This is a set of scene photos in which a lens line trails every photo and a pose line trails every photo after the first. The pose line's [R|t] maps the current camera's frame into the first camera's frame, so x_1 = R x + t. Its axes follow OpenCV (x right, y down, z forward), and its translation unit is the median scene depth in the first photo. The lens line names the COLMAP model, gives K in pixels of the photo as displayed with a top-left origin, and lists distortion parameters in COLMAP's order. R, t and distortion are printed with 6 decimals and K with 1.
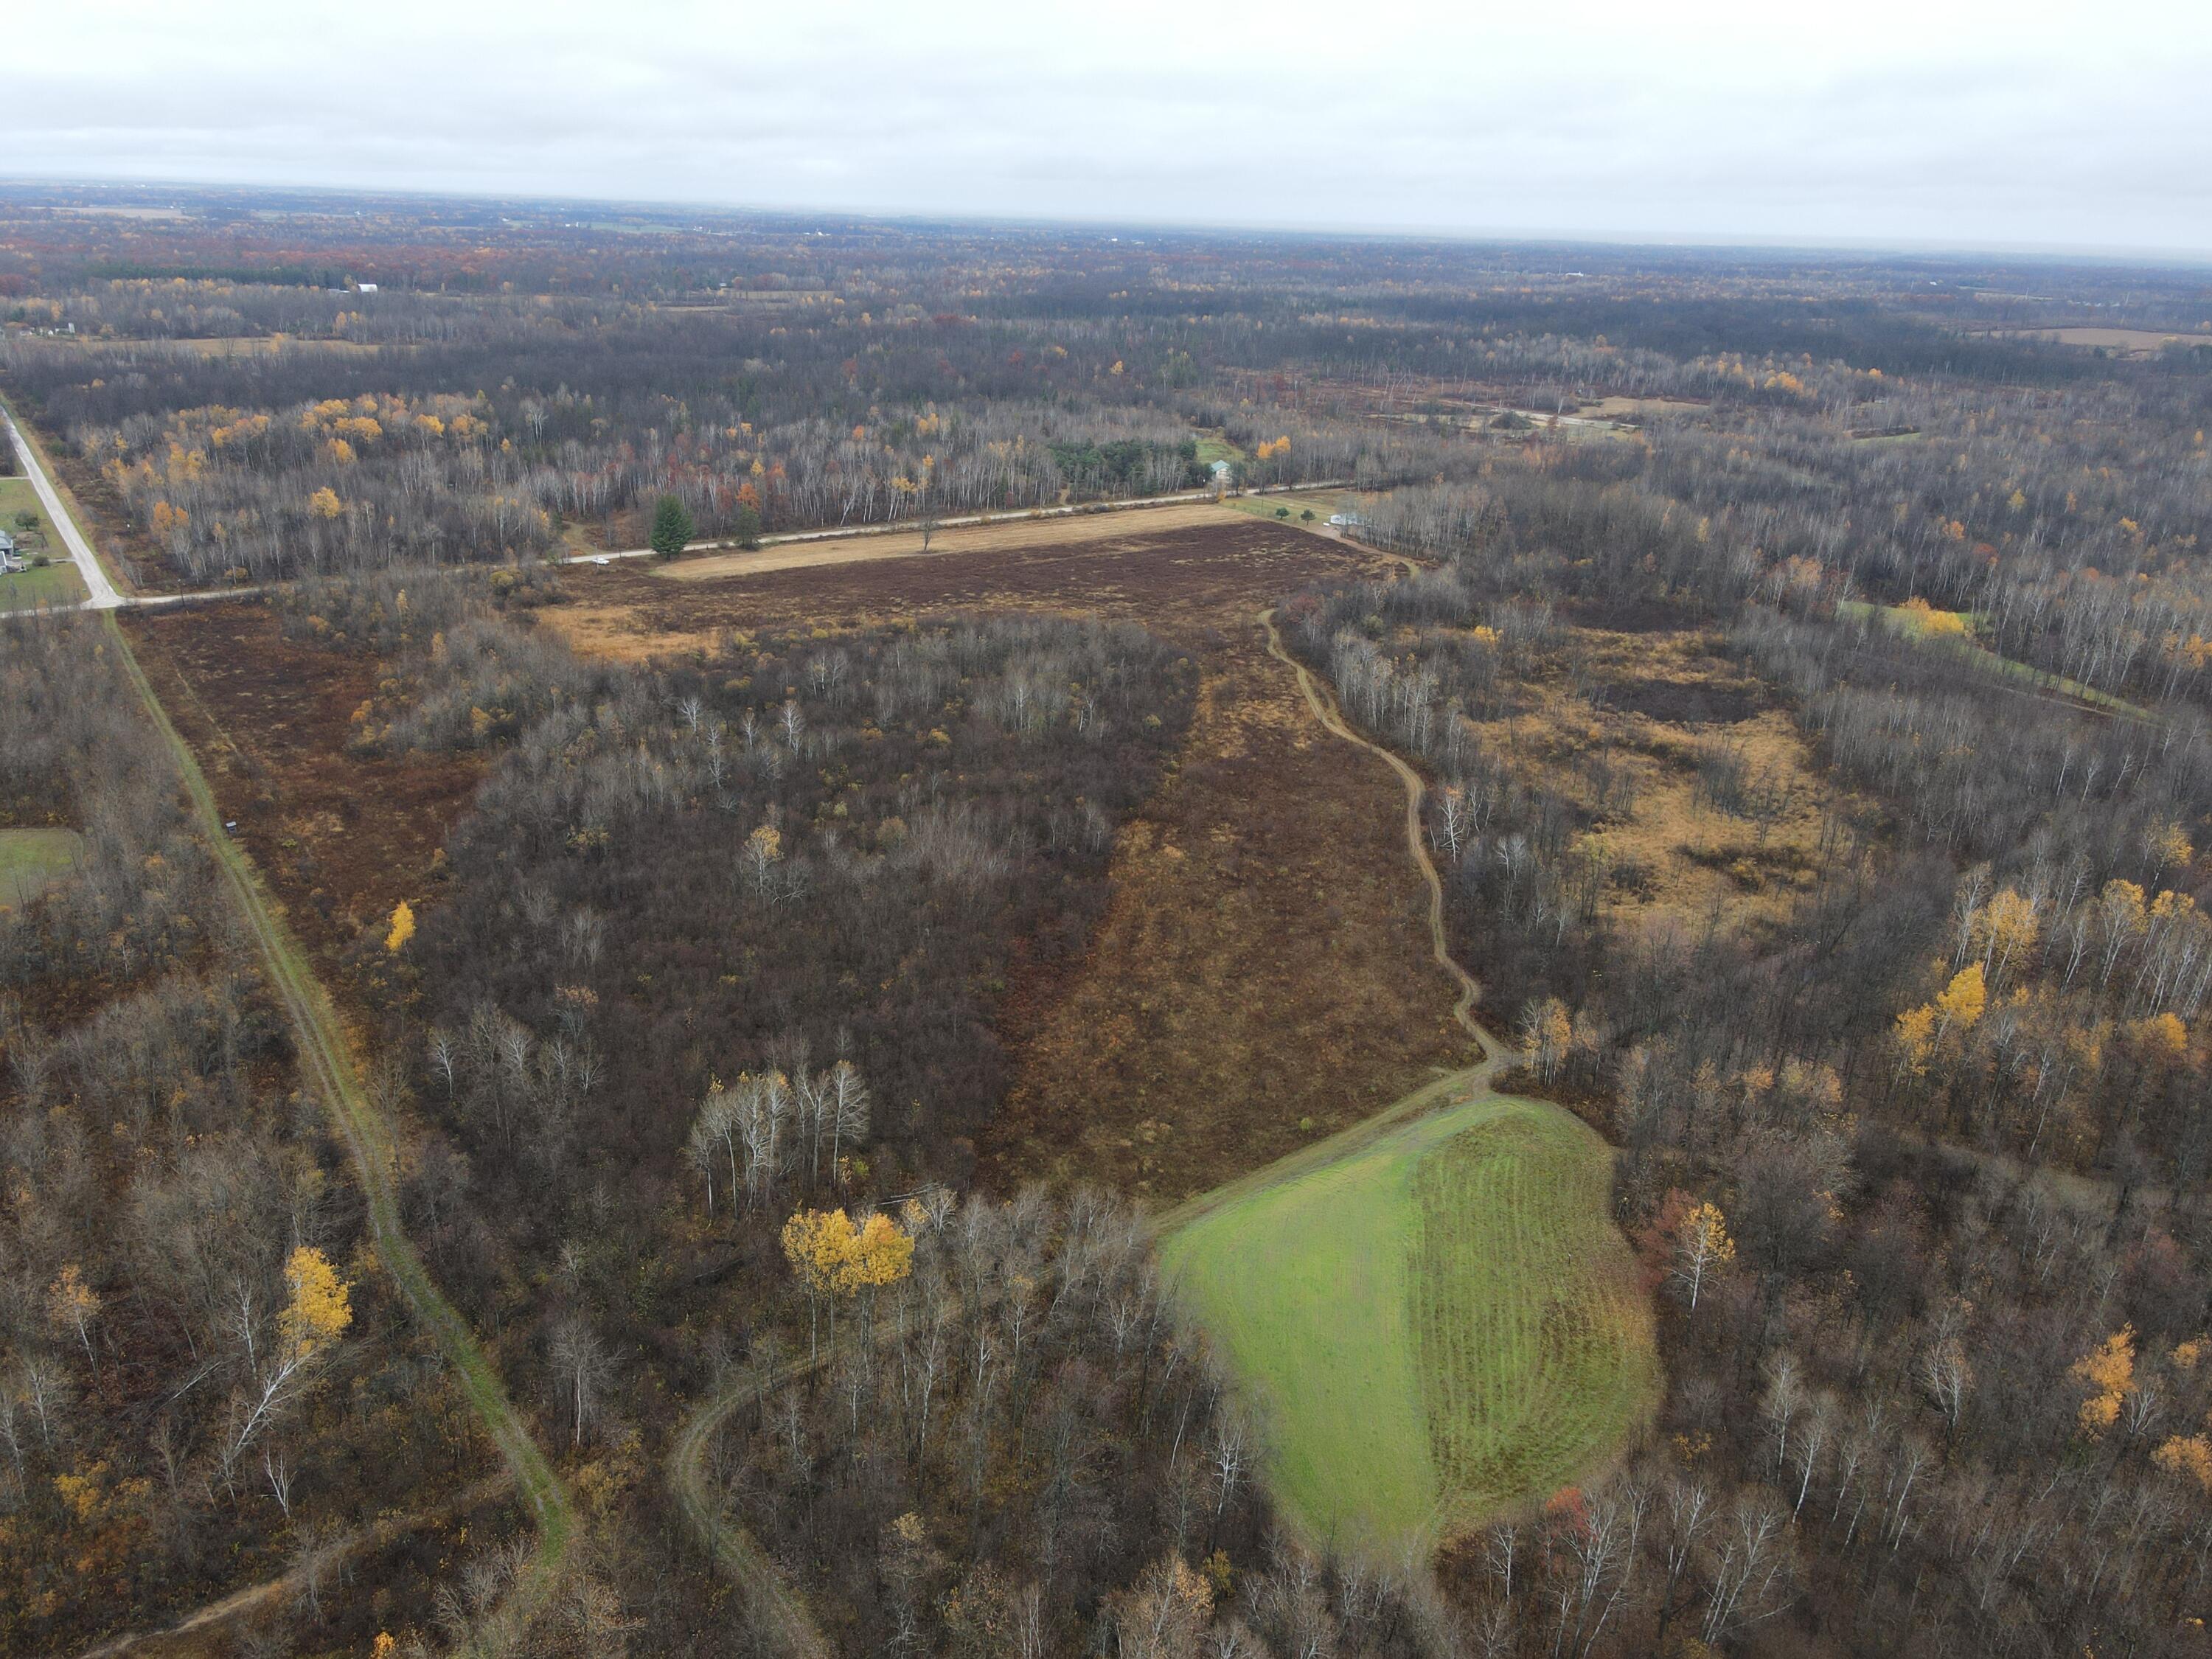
lens RADIAL K [[1543.2, 0, 1108.8], [0, 1543.2, 830.9], [0, 0, 1]] dist [0.025114, 0.005968]
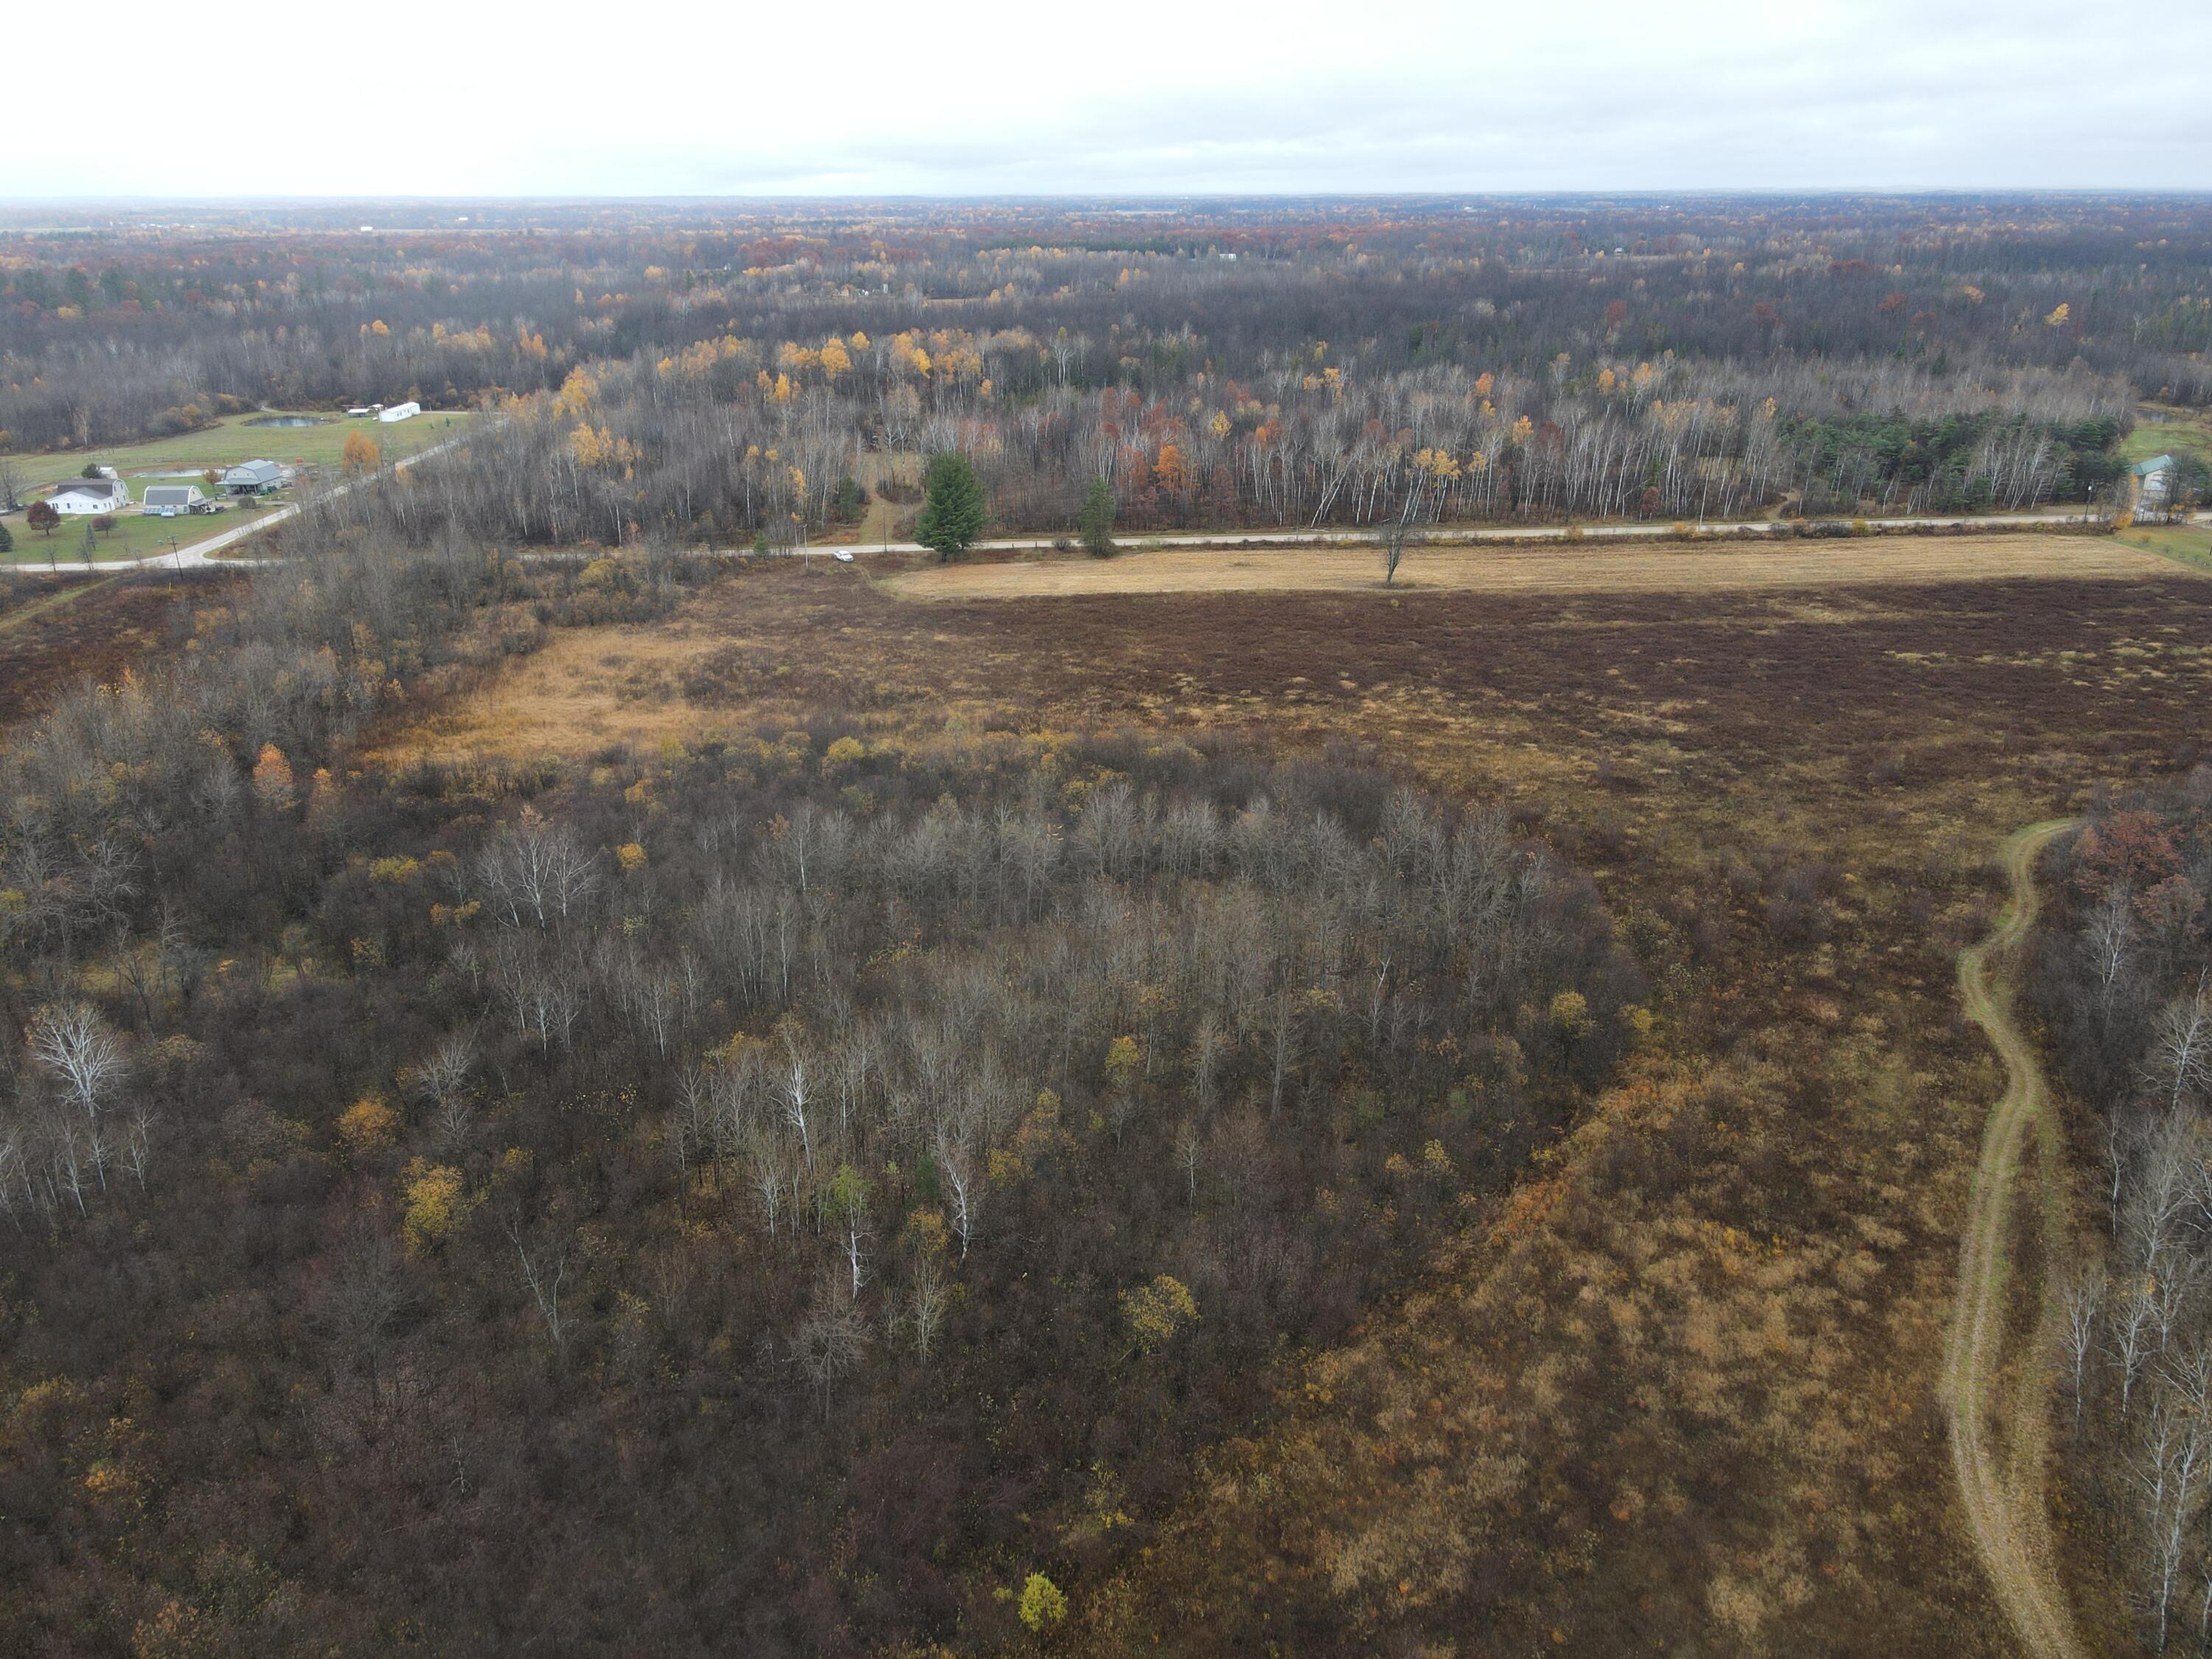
lens RADIAL K [[1543.2, 0, 1099.7], [0, 1543.2, 827.8], [0, 0, 1]] dist [0.025114, 0.005968]
pose [[0.837093, 0.174690, -0.518419, 0.086213], [-0.172229, 0.983611, 0.053345, -0.099218], [0.519242, 0.044632, 0.853461, 0.446053]]
